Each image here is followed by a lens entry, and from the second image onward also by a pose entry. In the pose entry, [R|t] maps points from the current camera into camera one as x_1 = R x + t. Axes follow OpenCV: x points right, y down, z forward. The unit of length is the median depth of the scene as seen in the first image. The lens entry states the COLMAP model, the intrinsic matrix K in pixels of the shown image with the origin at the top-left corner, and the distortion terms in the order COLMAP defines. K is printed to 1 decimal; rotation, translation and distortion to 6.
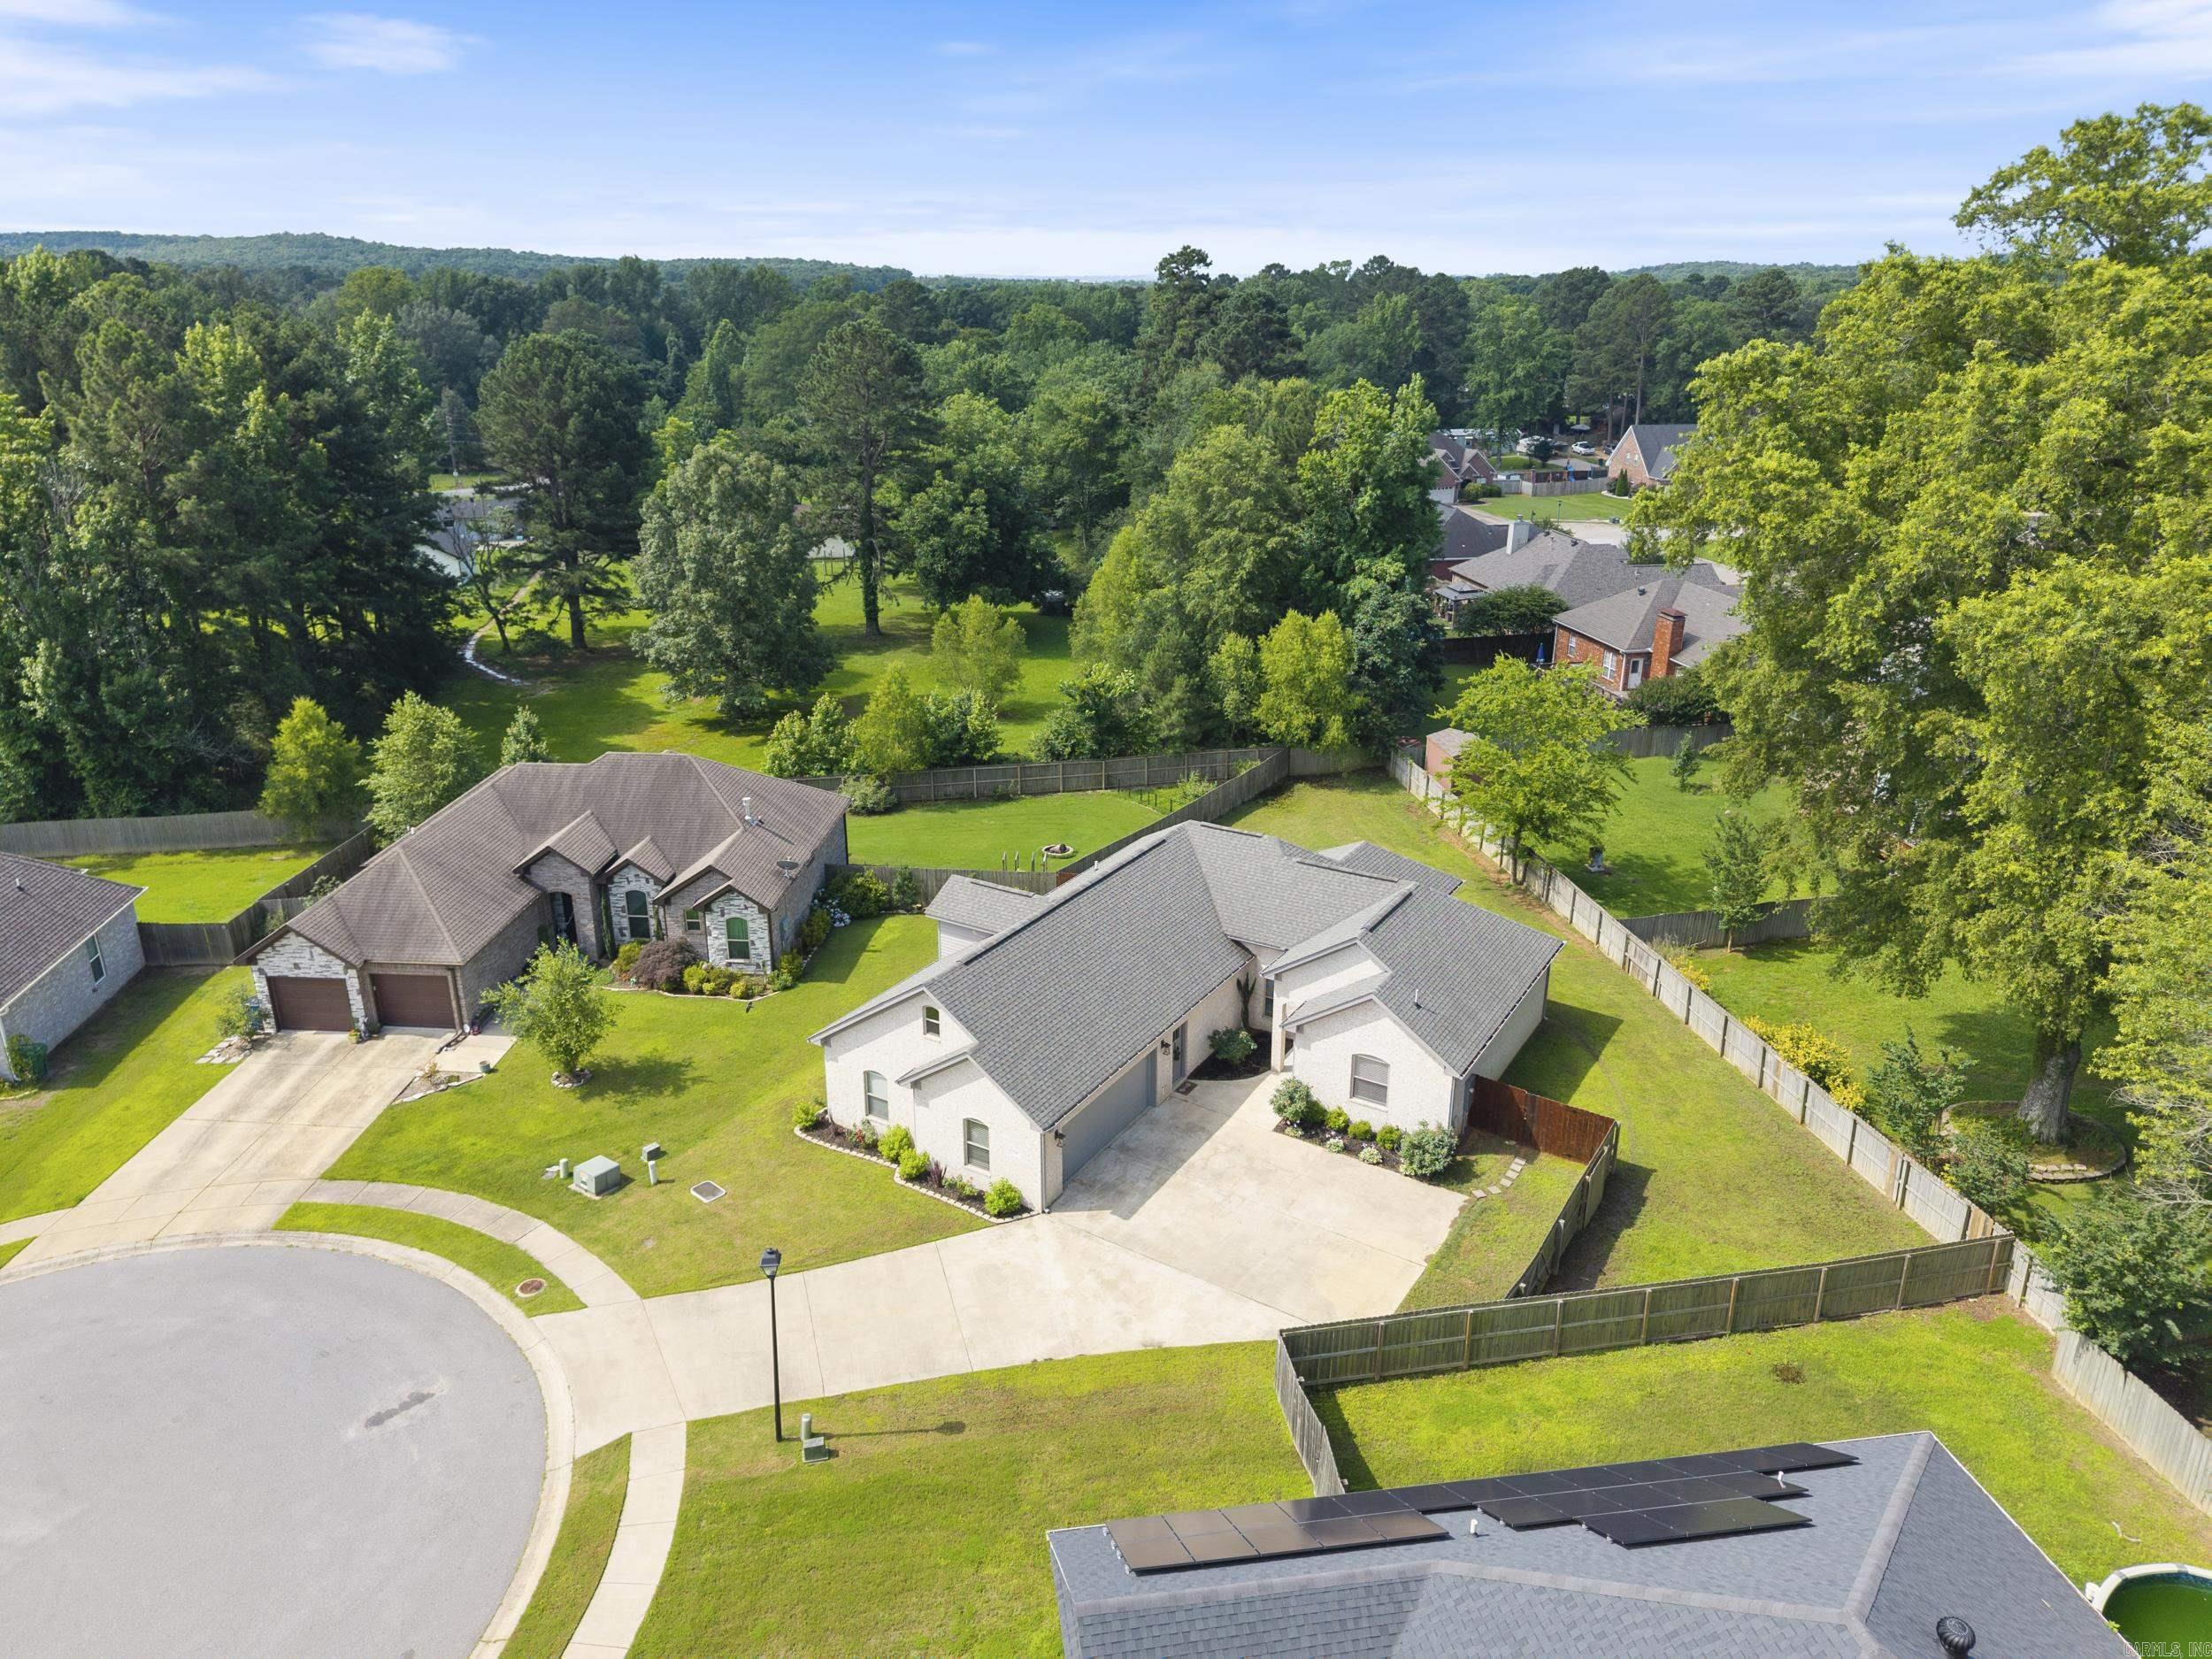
lens RADIAL K [[1479.7, 0, 1072.9], [0, 1479.7, 830.7], [0, 0, 1]] dist [-0.000949, -0.004169]
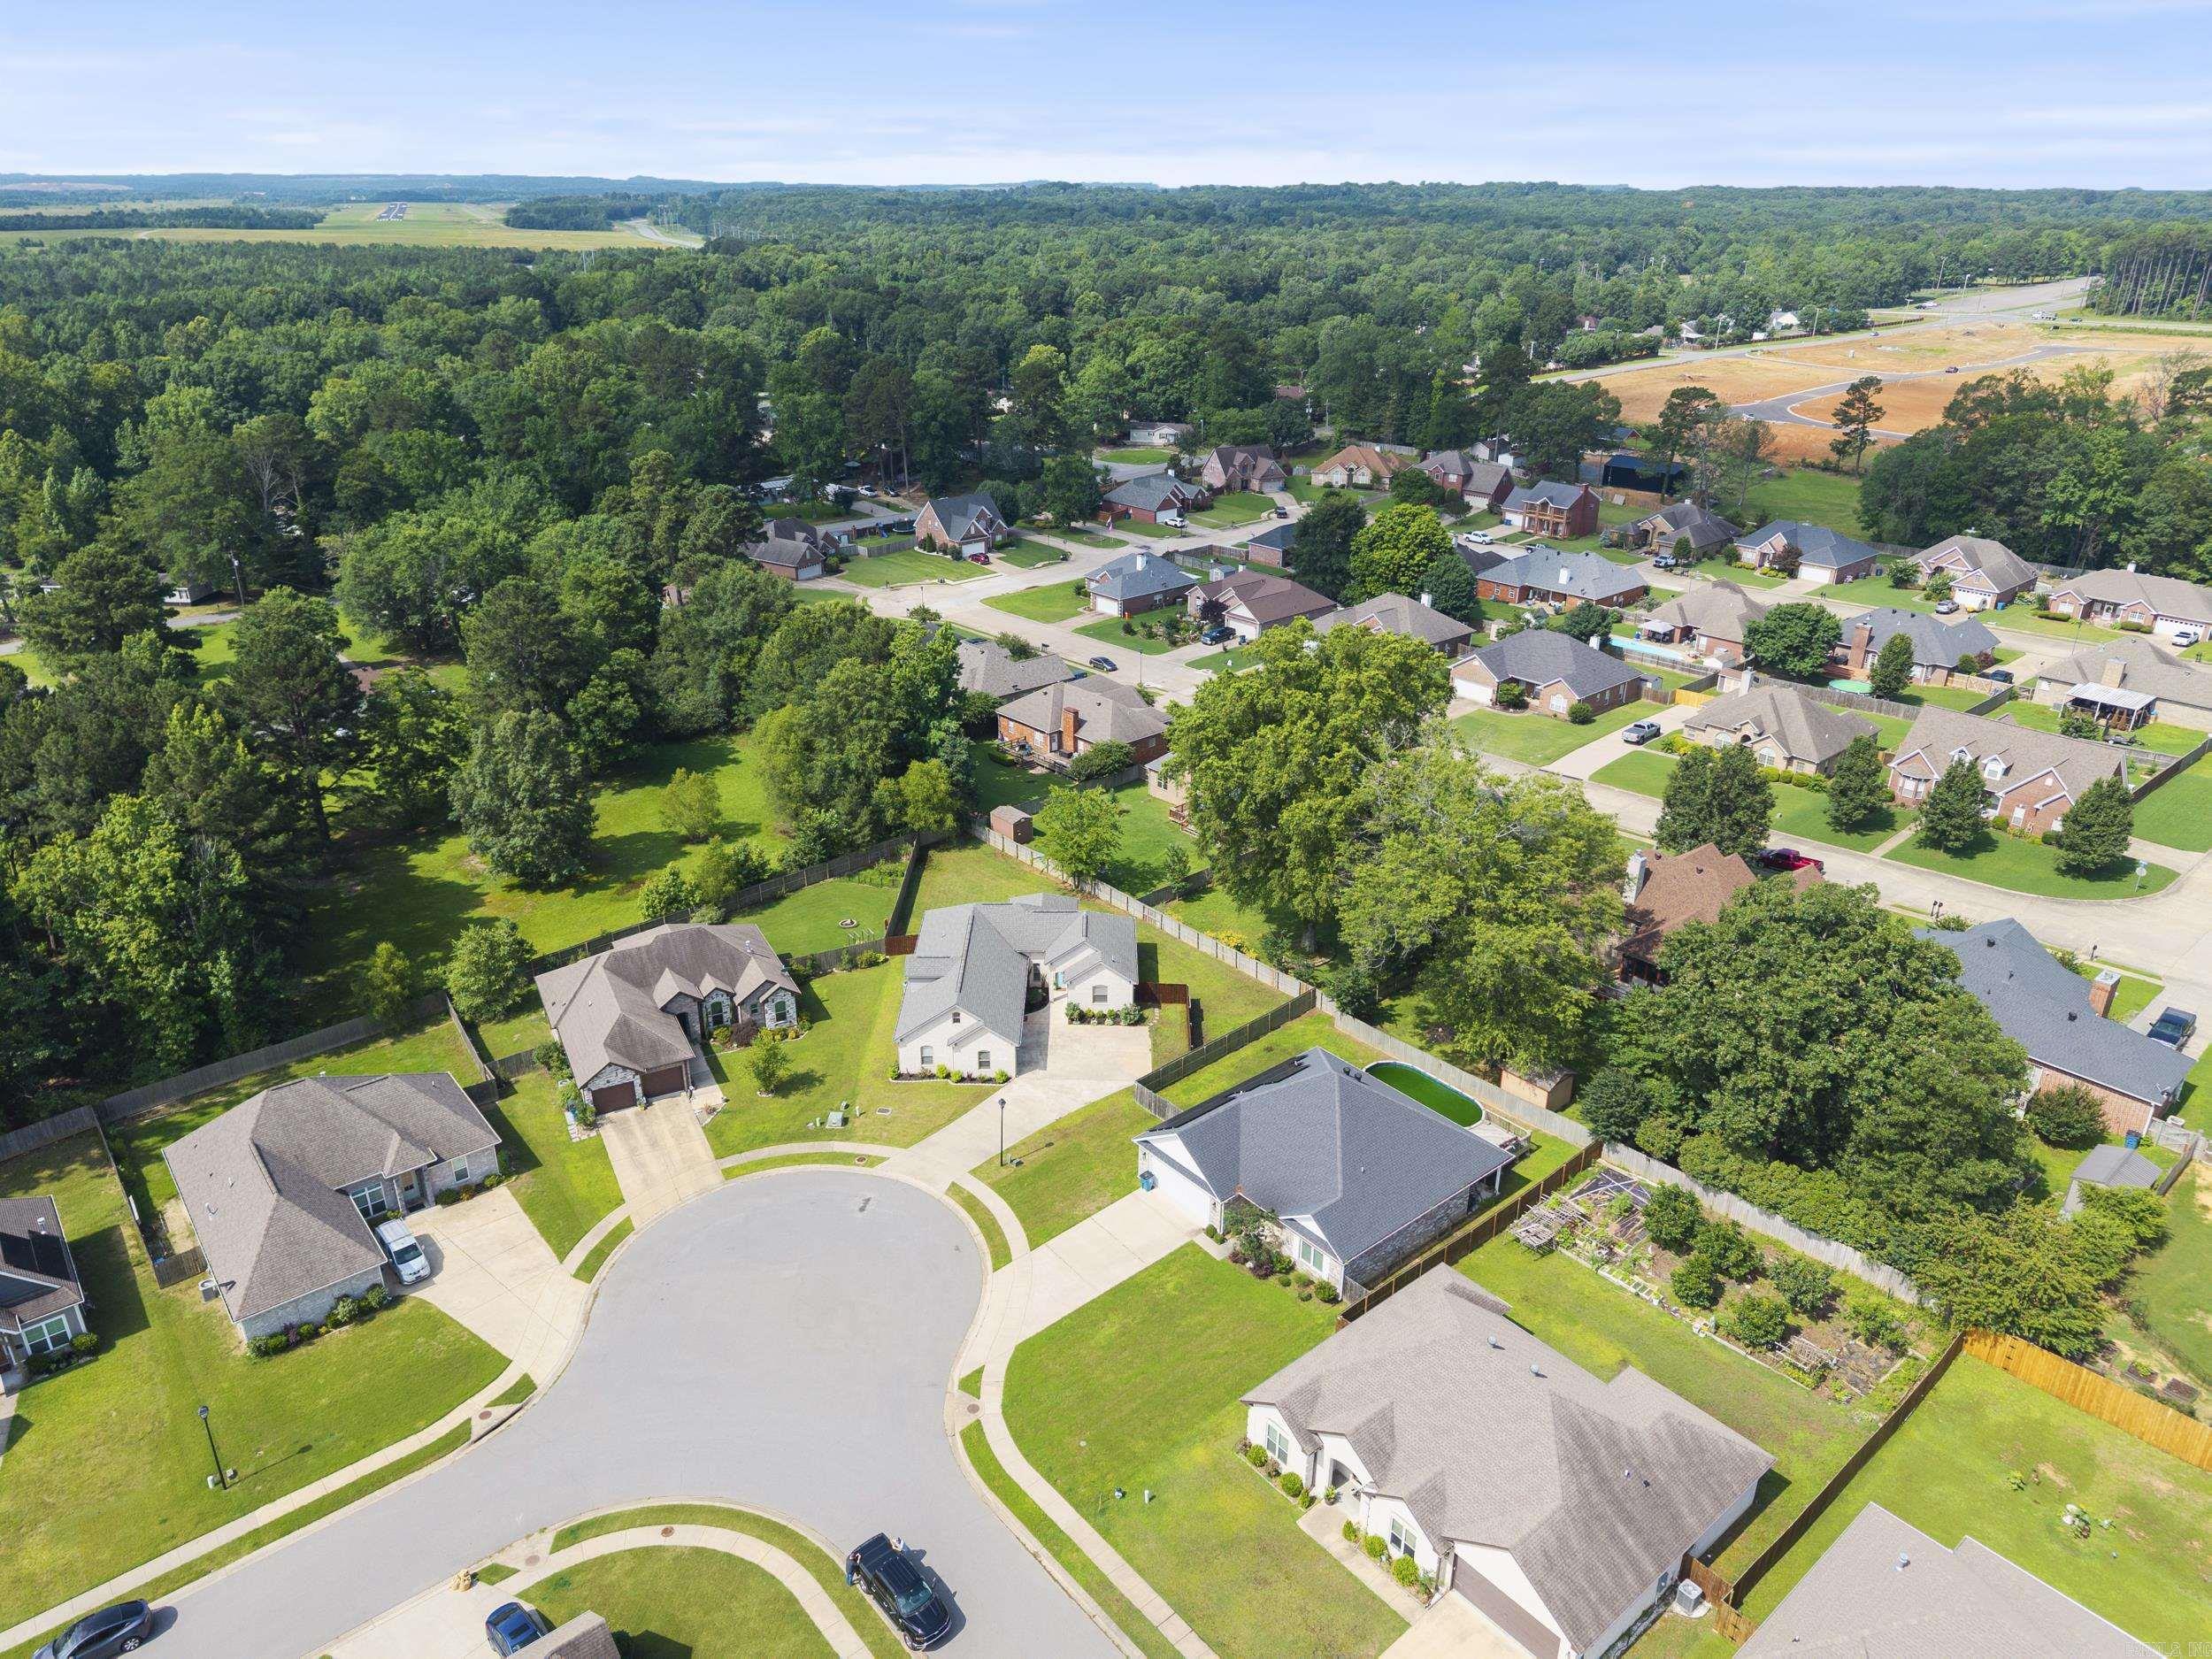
lens RADIAL K [[1479.7, 0, 1072.9], [0, 1479.7, 830.7], [0, 0, 1]] dist [-0.000949, -0.004169]
pose [[0.851421, -0.209853, 0.480671, -1.007653], [0.179561, 0.977713, 0.108793, -0.394178], [-0.492788, -0.006319, 0.870126, -1.195263]]
